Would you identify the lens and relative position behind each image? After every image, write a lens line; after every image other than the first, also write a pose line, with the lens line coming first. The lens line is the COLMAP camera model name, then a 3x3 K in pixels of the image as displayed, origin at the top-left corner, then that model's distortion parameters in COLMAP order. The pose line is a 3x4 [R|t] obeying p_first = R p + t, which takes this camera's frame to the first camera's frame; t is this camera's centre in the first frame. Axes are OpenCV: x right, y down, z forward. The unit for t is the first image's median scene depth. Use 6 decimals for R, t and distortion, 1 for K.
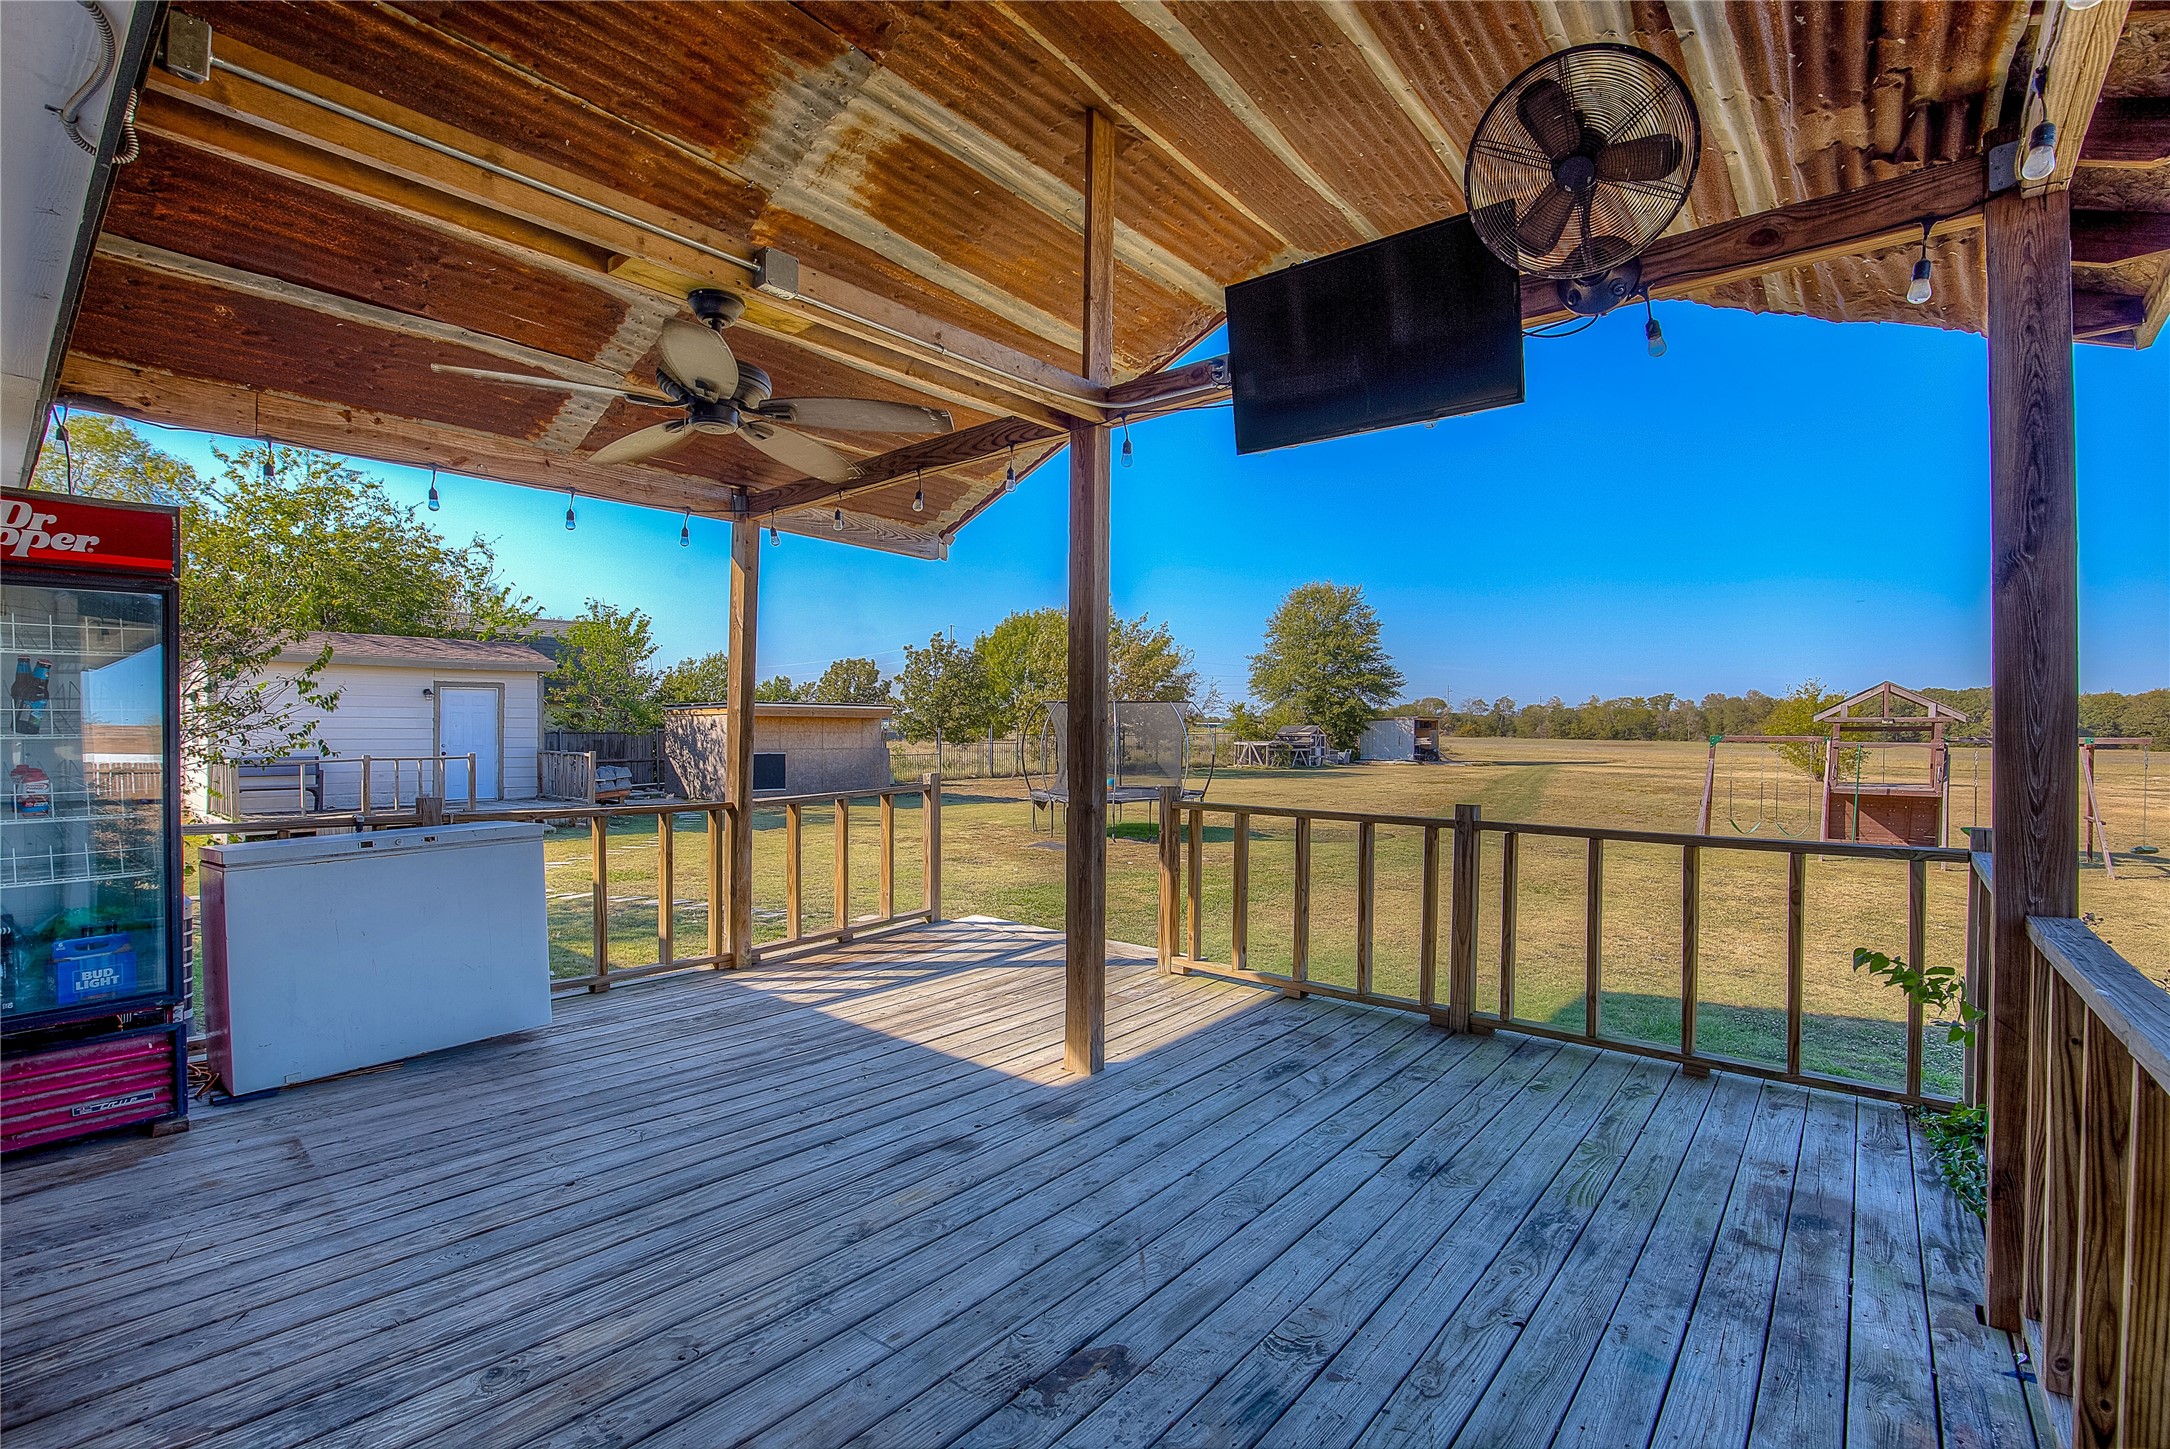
lens RADIAL K [[996.7, 0, 1085.0], [0, 996.7, 724.5], [0, 0, 1]] dist [-0.024950, -0.000001]
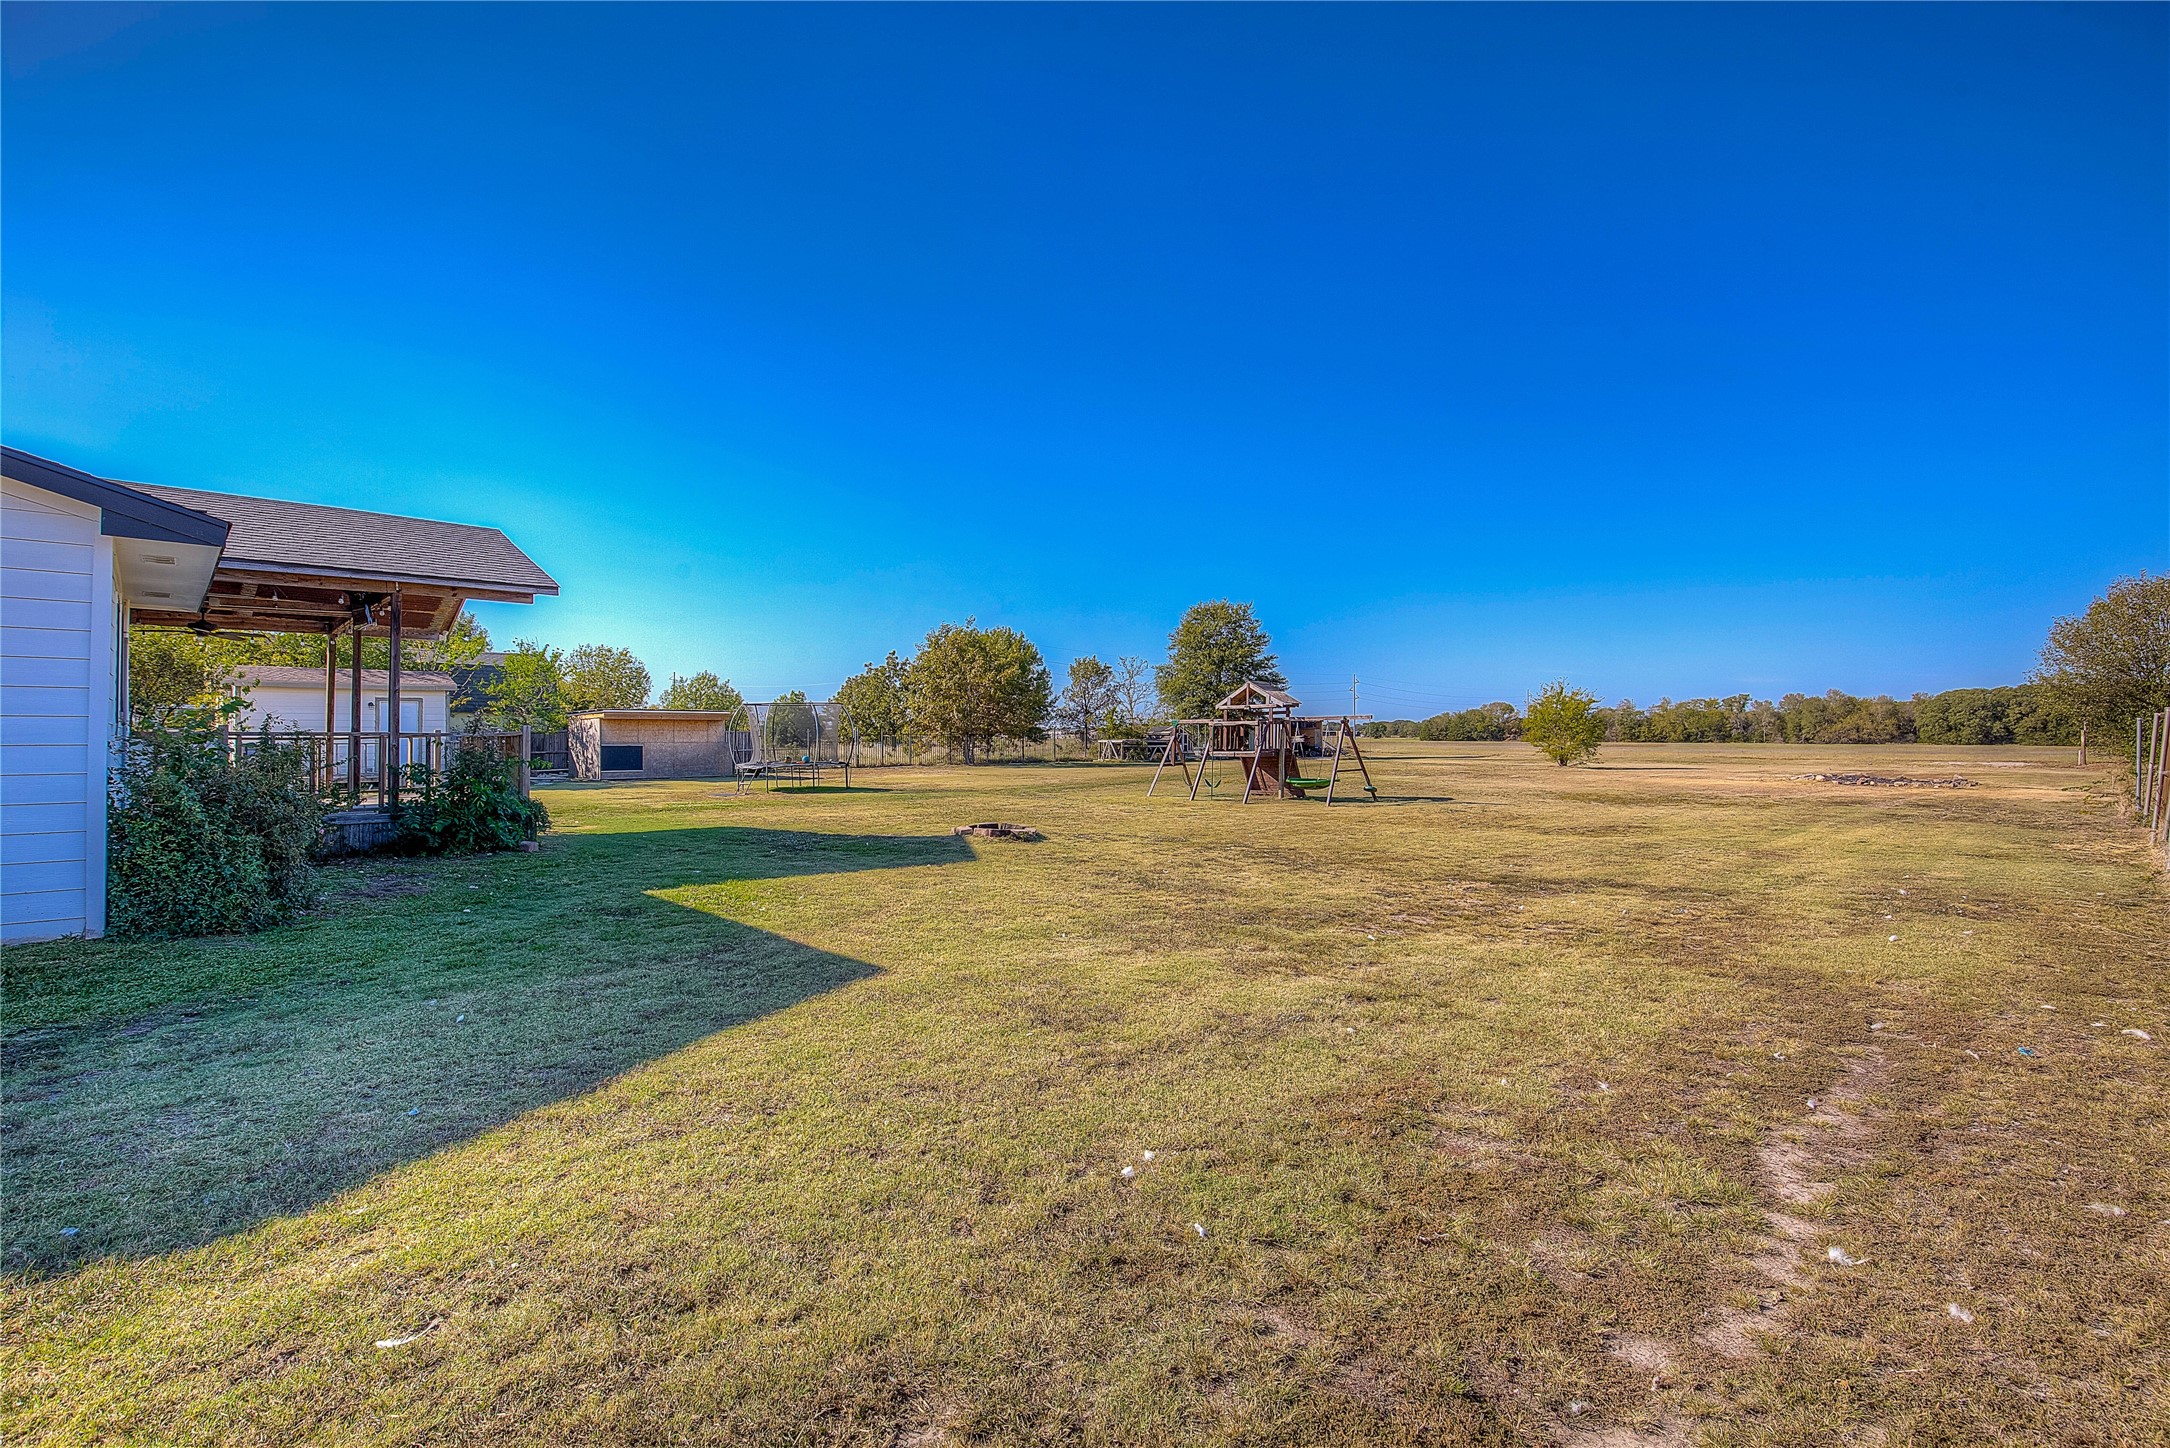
lens RADIAL K [[996.7, 0, 1085.0], [0, 996.7, 724.0], [0, 0, 1]] dist [-0.024950, -0.000001]
pose [[0.987487, -0.010620, -0.157341, 2.891352], [0.008740, 0.999882, -0.012631, 0.121784], [0.157457, 0.011098, 0.987463, -1.522878]]
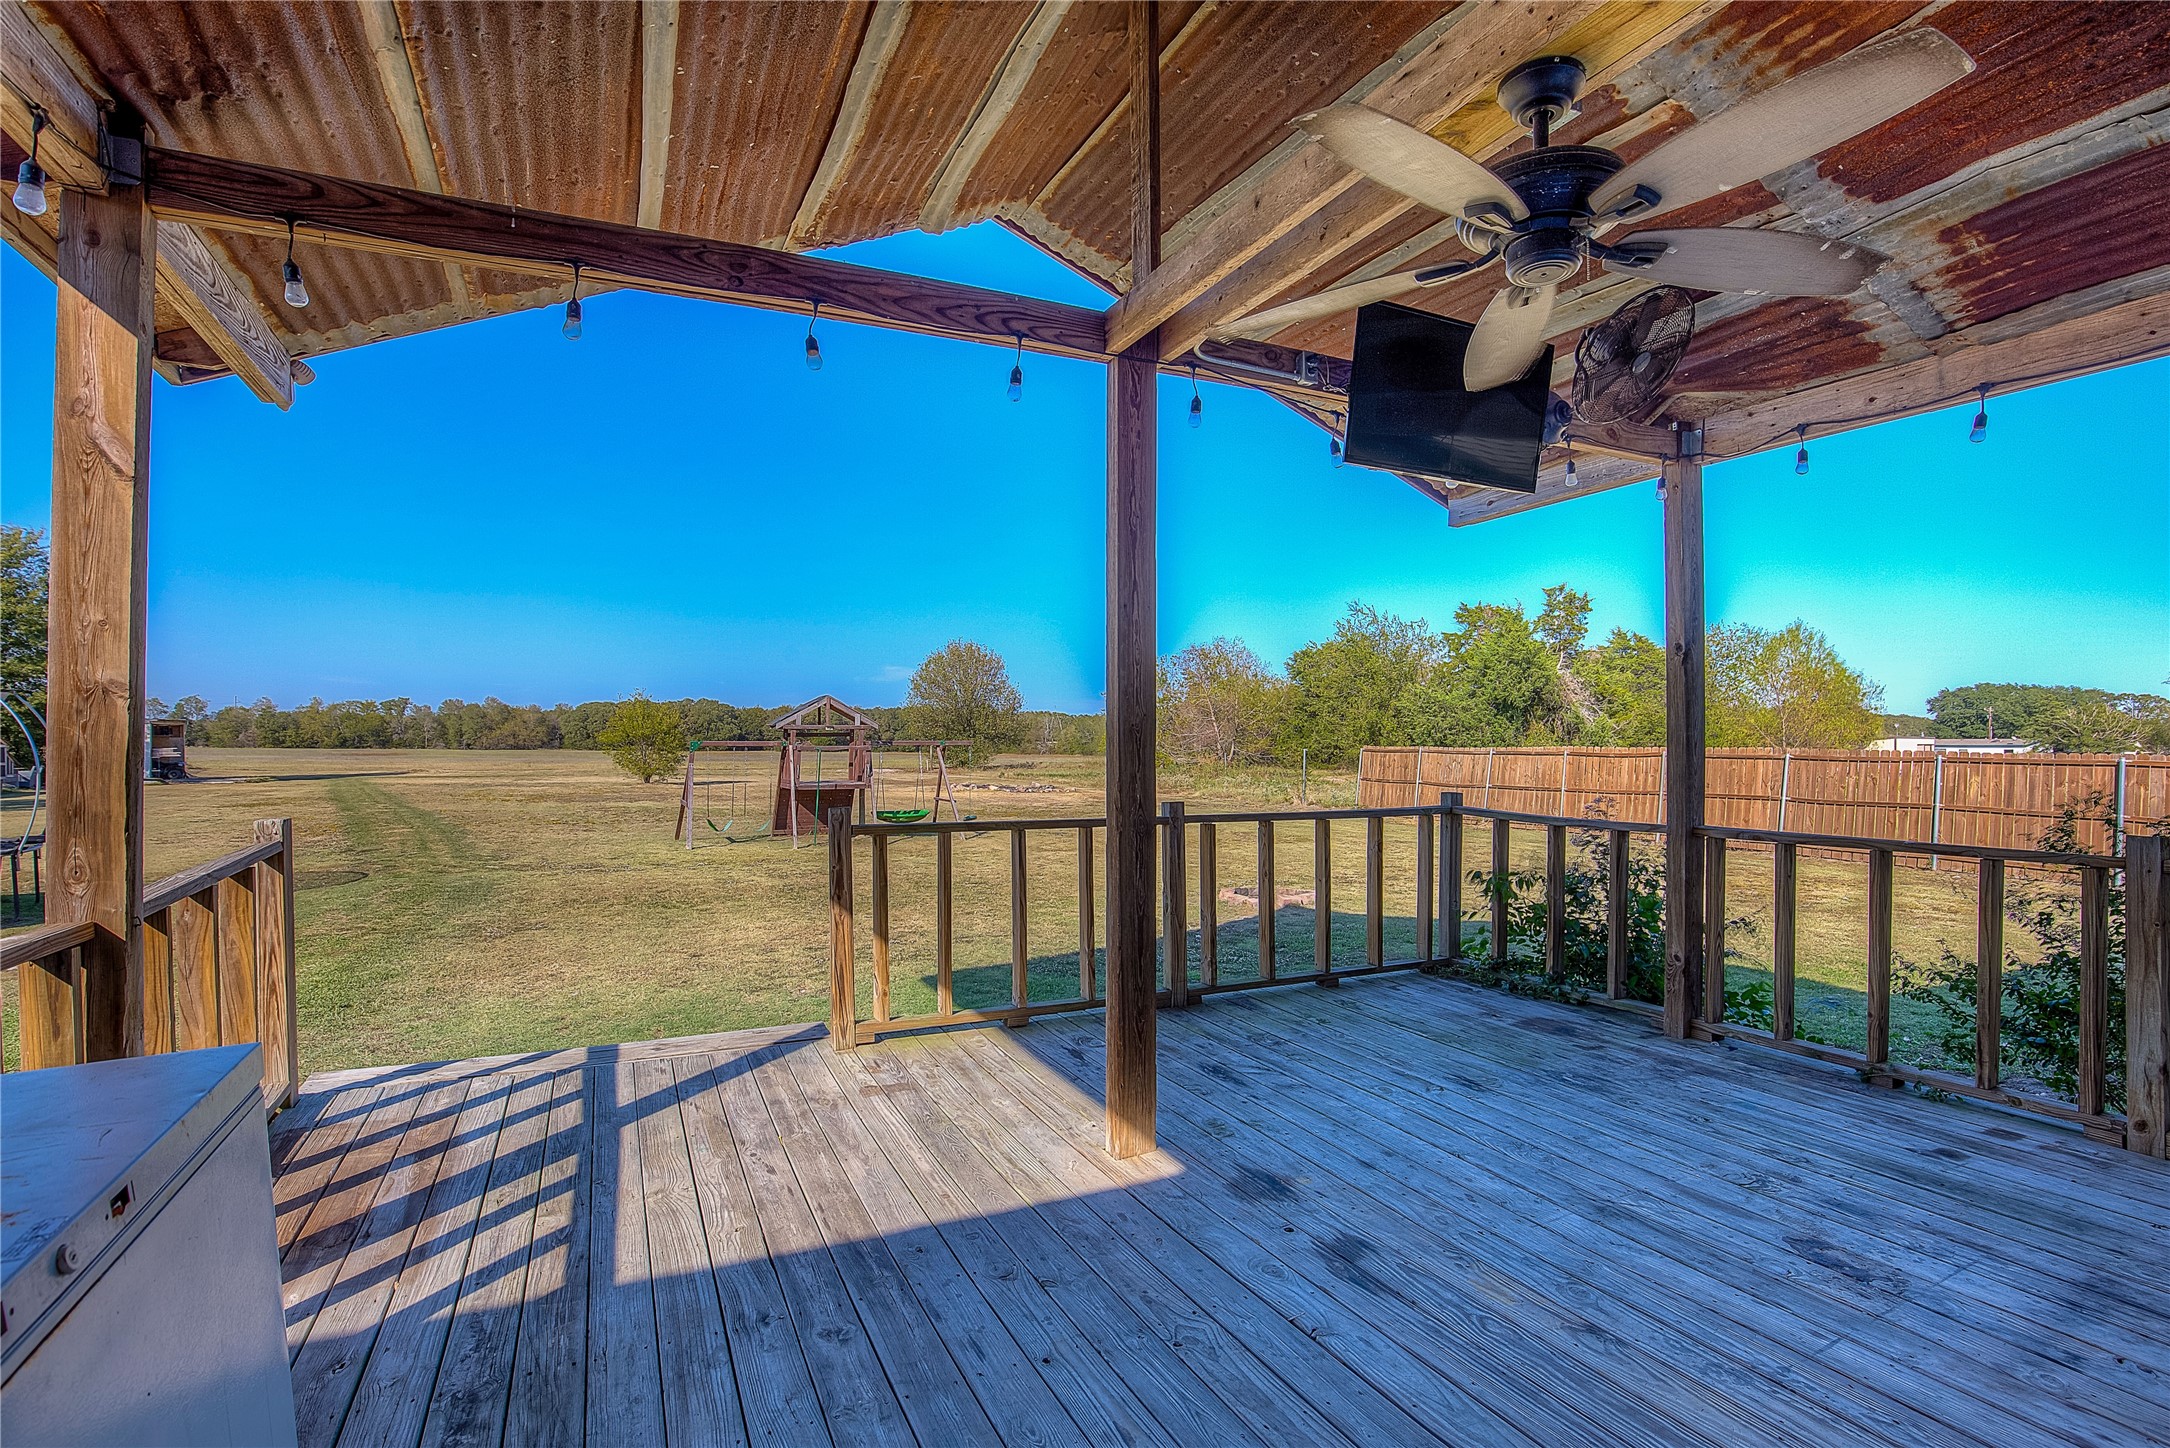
lens RADIAL K [[1032.6, 0, 1086.2], [0, 1032.6, 743.1], [0, 0, 1]] dist [-0.026477, 0.000132]
pose [[0.409759, -0.007078, 0.912166, -0.627317], [-0.003355, 0.999951, 0.009266, 0.005141], [-0.912188, -0.006857, 0.409715, 0.554176]]
